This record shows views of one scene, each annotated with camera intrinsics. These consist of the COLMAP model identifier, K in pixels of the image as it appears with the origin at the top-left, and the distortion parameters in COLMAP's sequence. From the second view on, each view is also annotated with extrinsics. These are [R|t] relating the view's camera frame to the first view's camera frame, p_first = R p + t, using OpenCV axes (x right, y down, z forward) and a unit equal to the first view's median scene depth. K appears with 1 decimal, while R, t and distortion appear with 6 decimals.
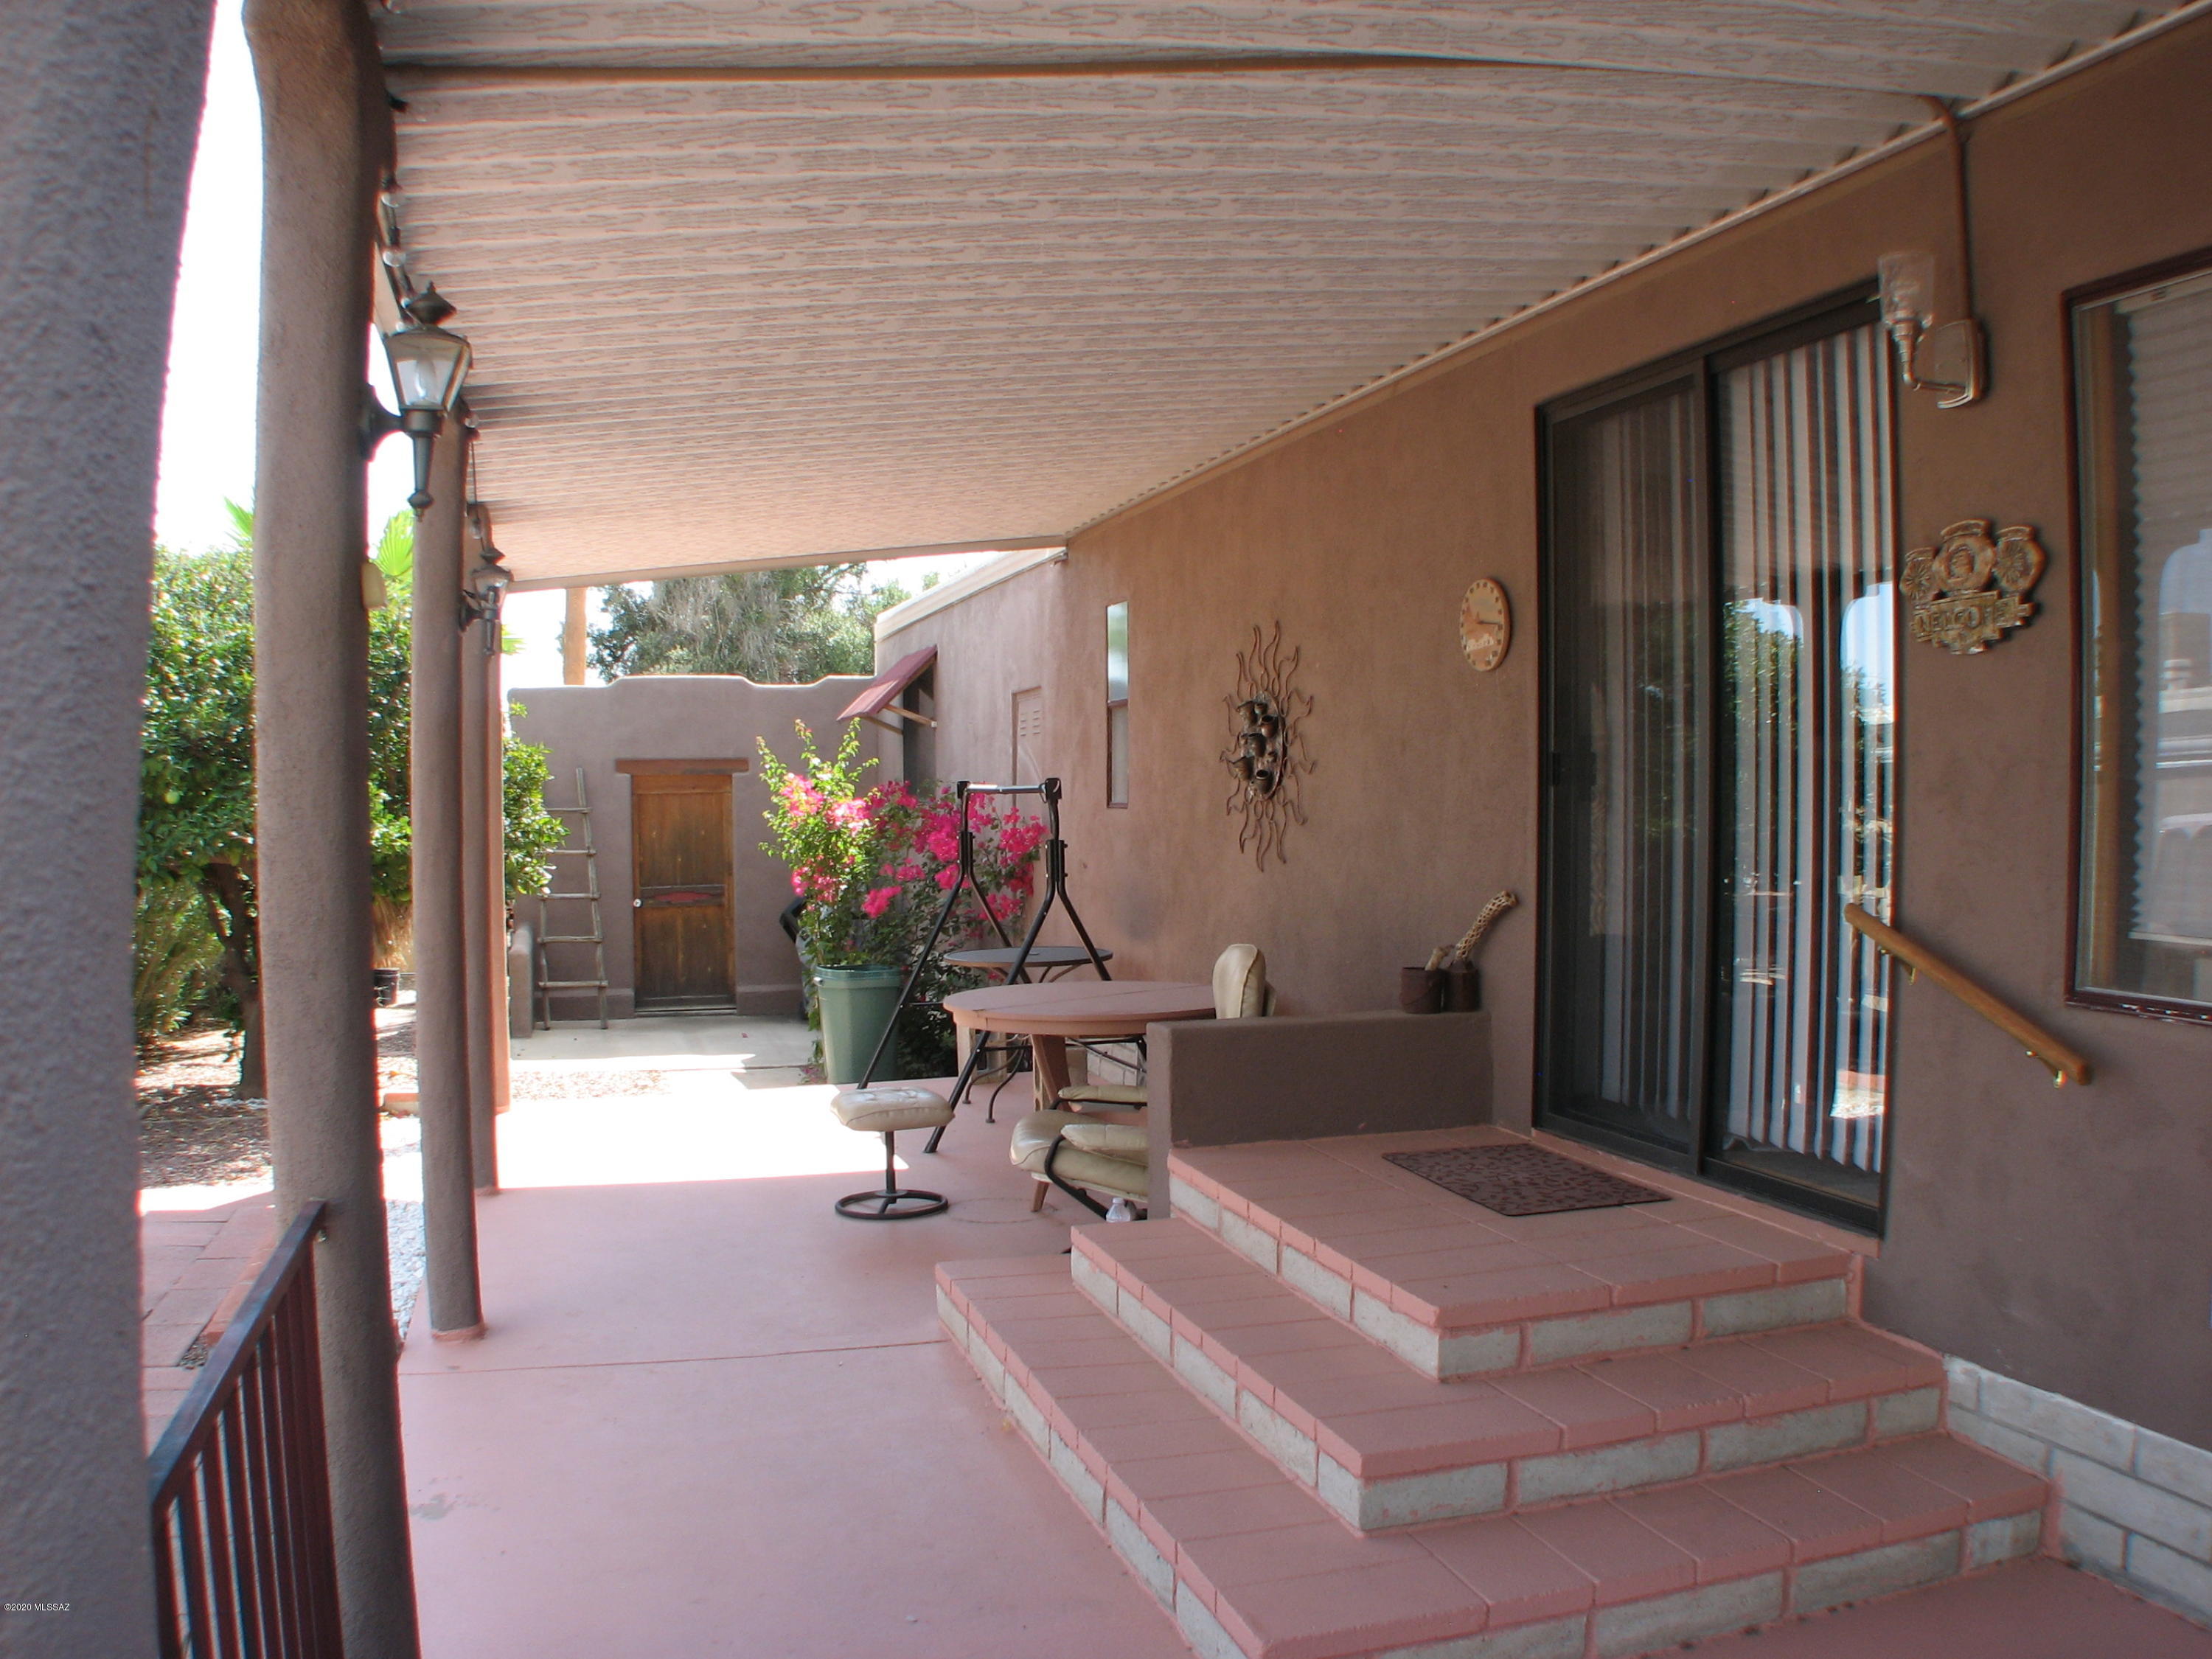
lens RADIAL K [[1848.8, 0, 1100.6], [0, 1848.8, 863.3], [0, 0, 1]] dist [-0.280265, 0.158502]
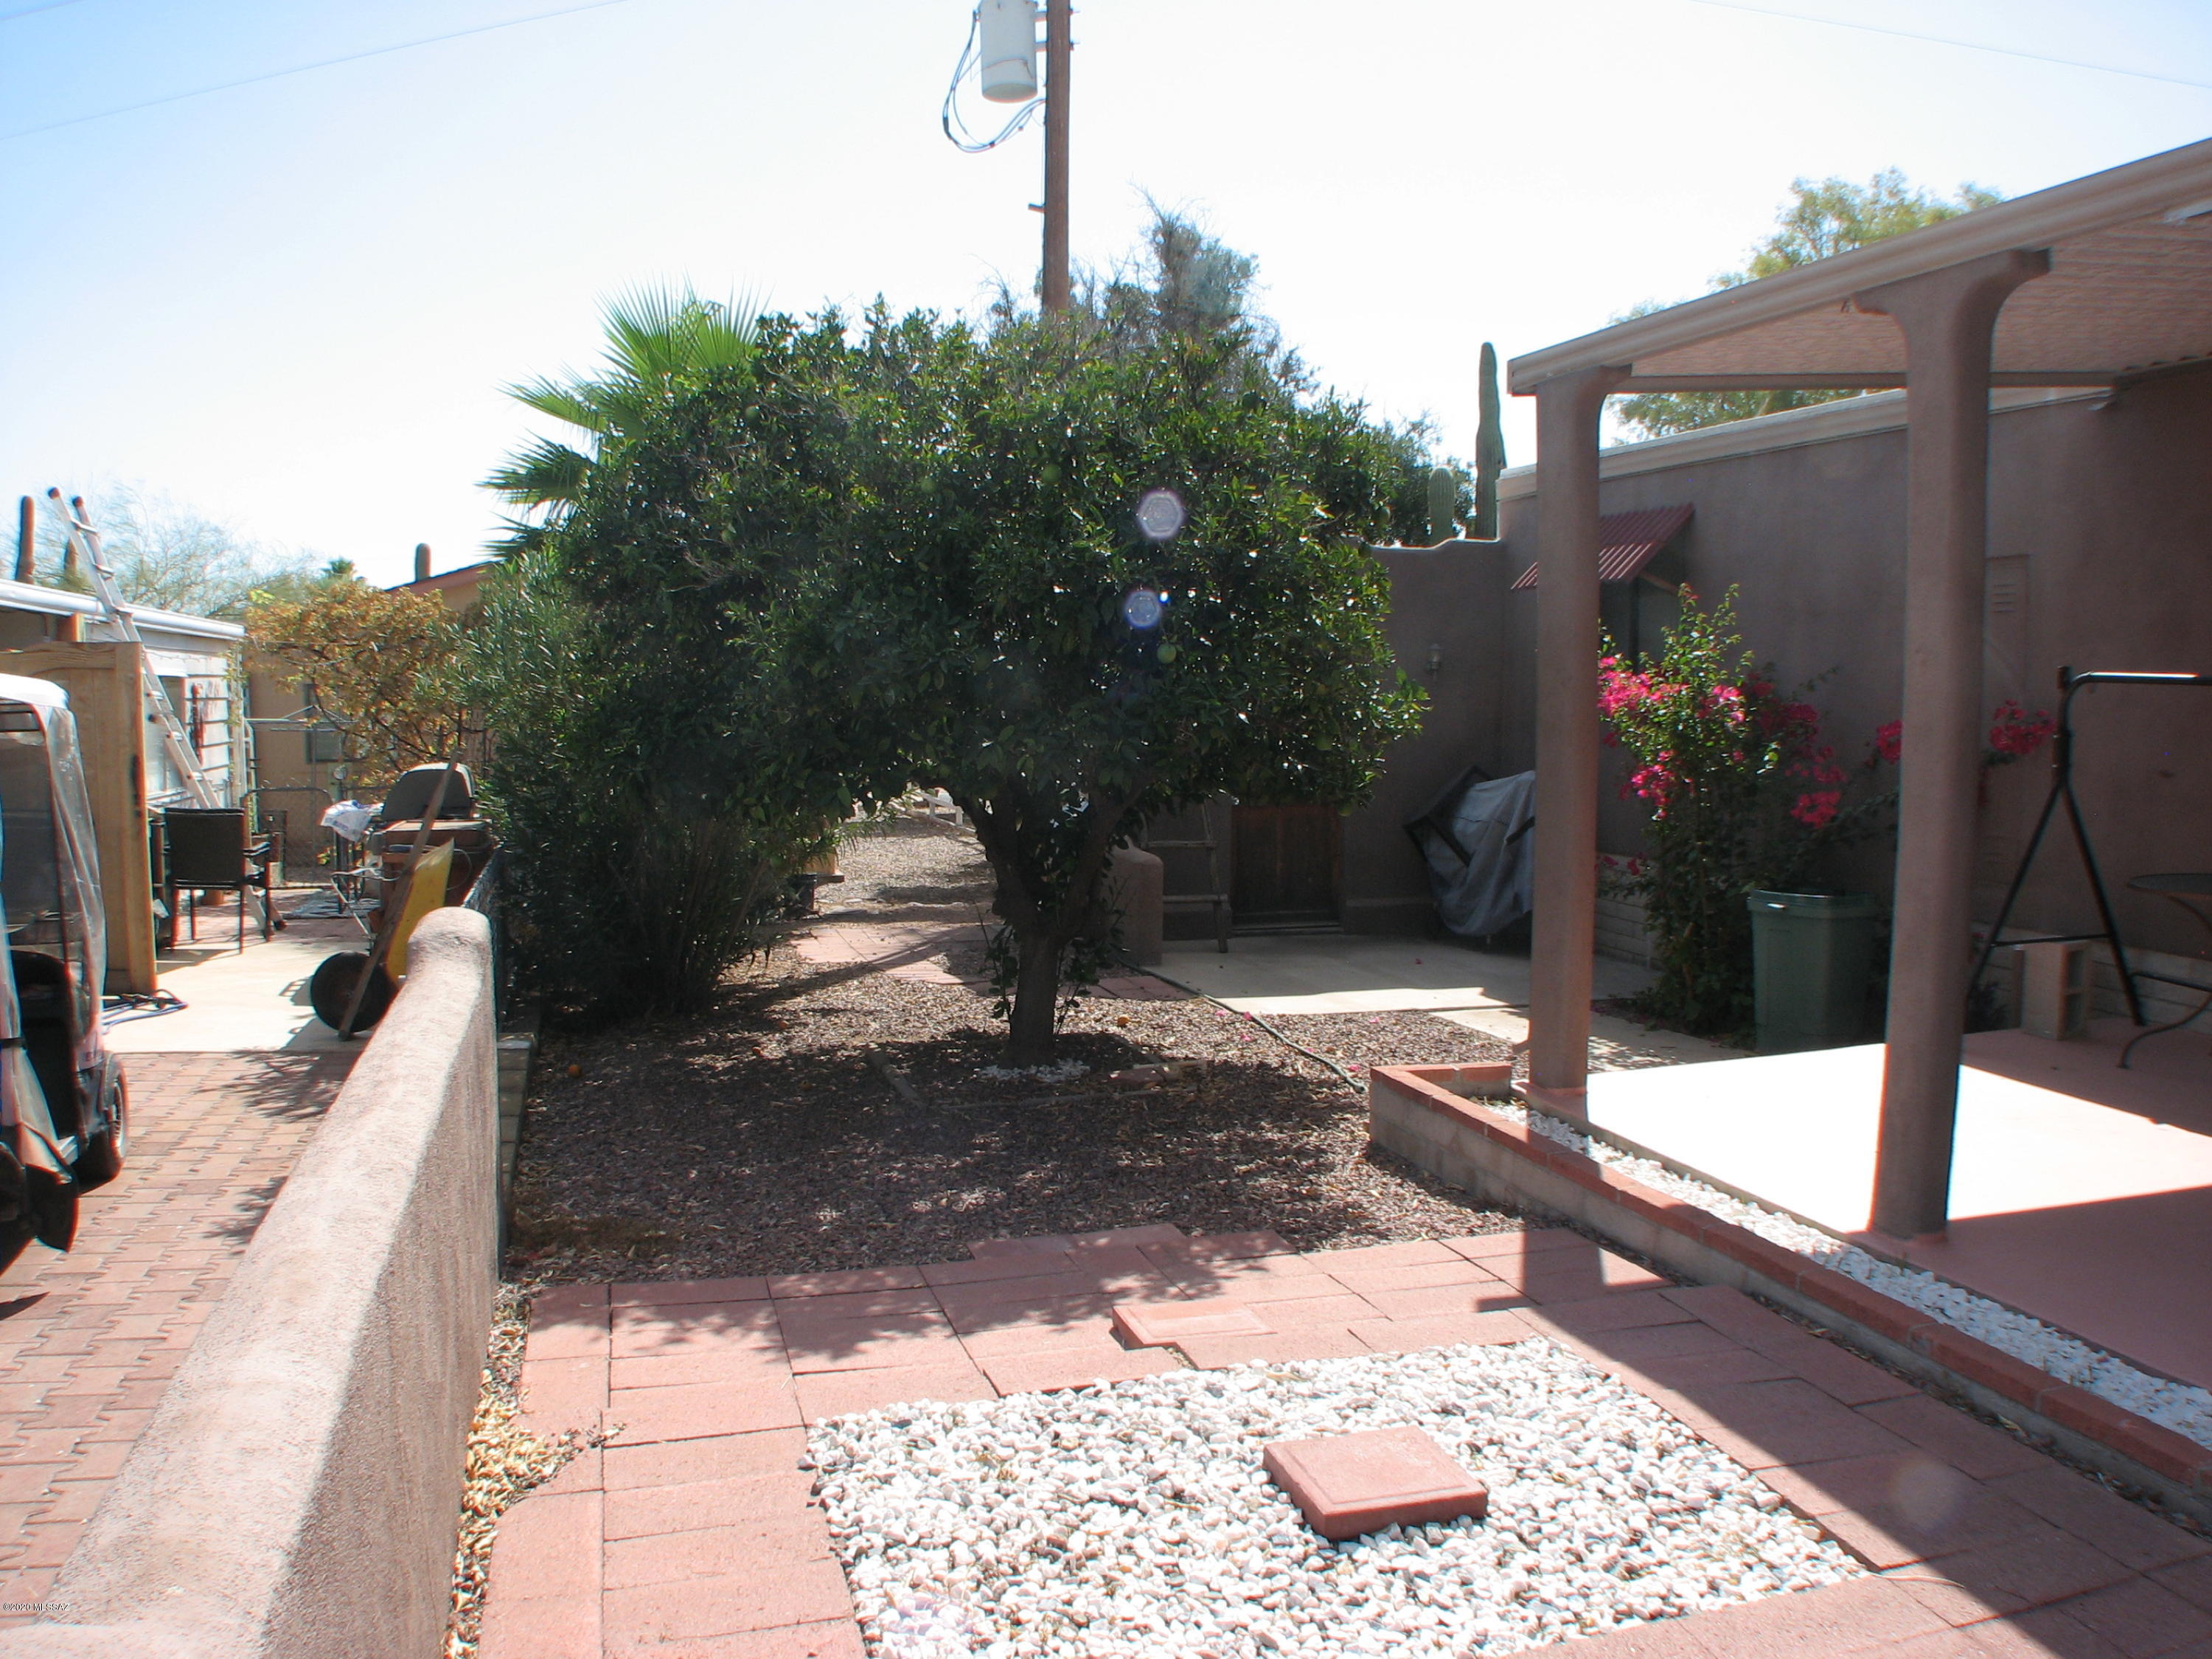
lens RADIAL K [[1848.8, 0, 1100.6], [0, 1848.8, 863.3], [0, 0, 1]] dist [-0.280265, 0.158502]
pose [[0.999811, 0.011022, -0.016027, -0.402319], [-0.010046, 0.998161, 0.059774, 0.000584], [0.016656, -0.059602, 0.998083, 0.195599]]
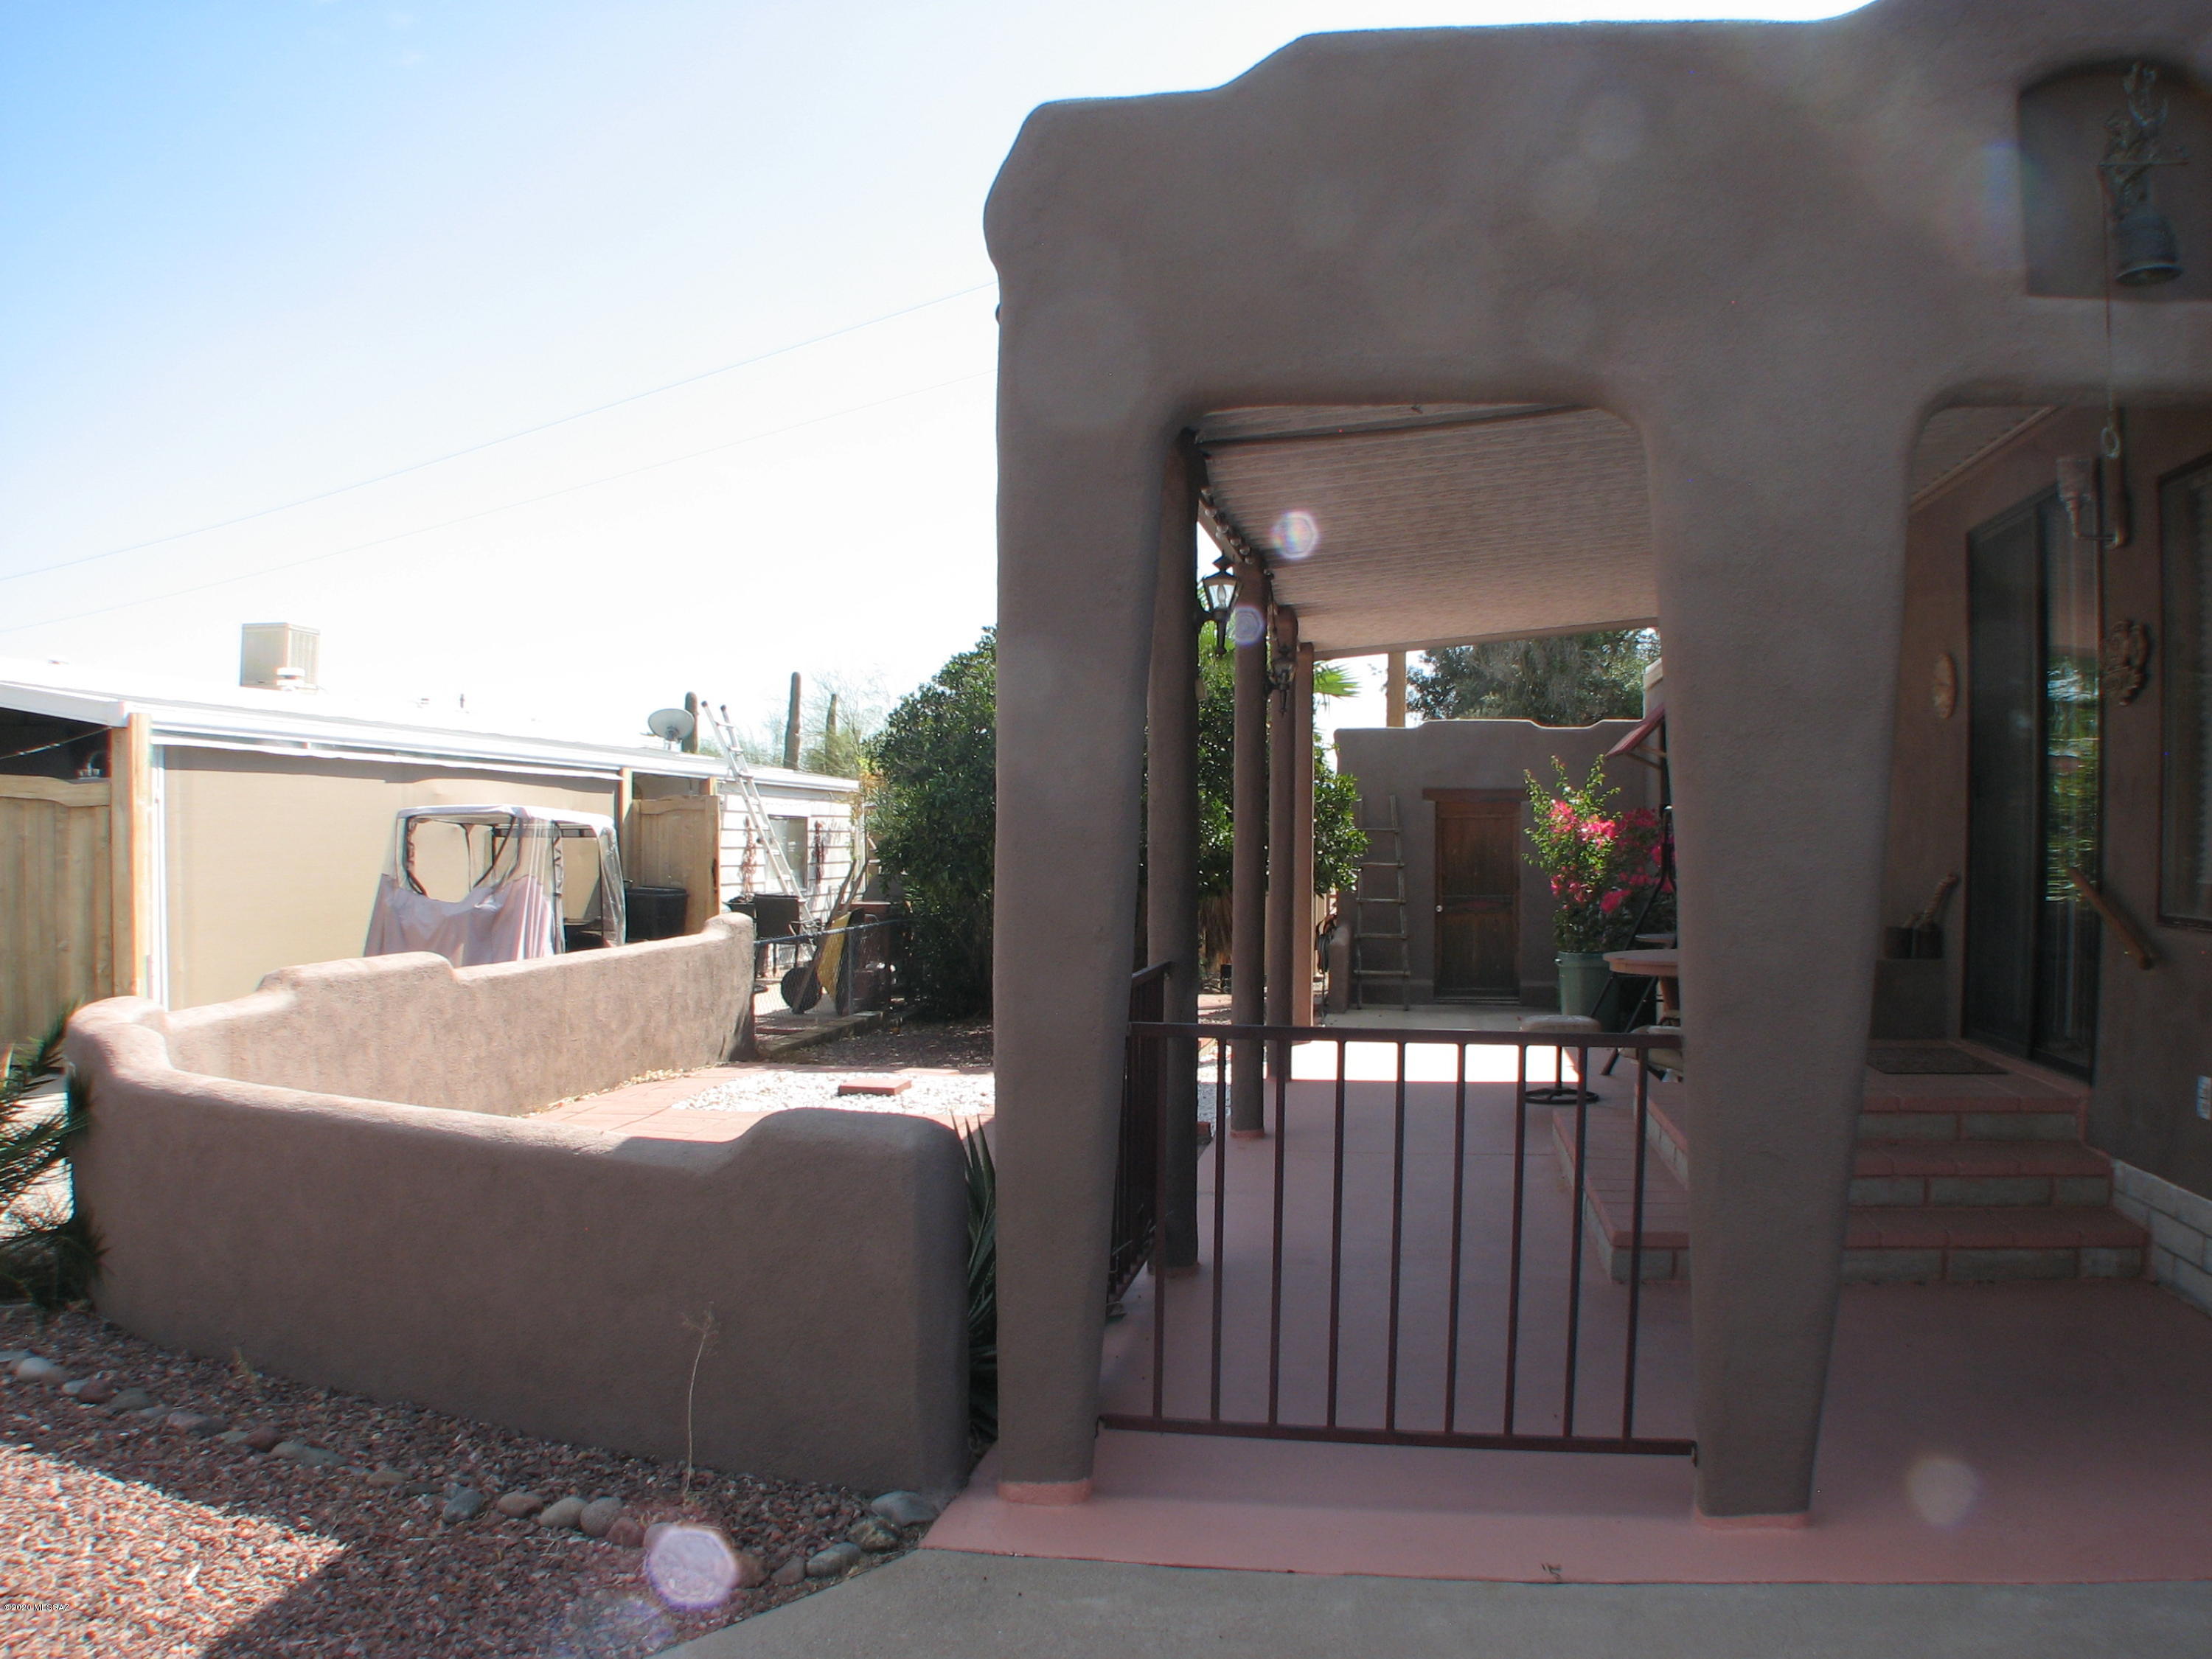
lens RADIAL K [[1848.8, 0, 1100.6], [0, 1848.8, 863.3], [0, 0, 1]] dist [-0.280265, 0.158502]
pose [[0.895229, 0.016495, -0.445300, 0.109417], [-0.025963, 0.999548, -0.015171, 0.021449], [0.444849, 0.025143, 0.895253, -0.242050]]
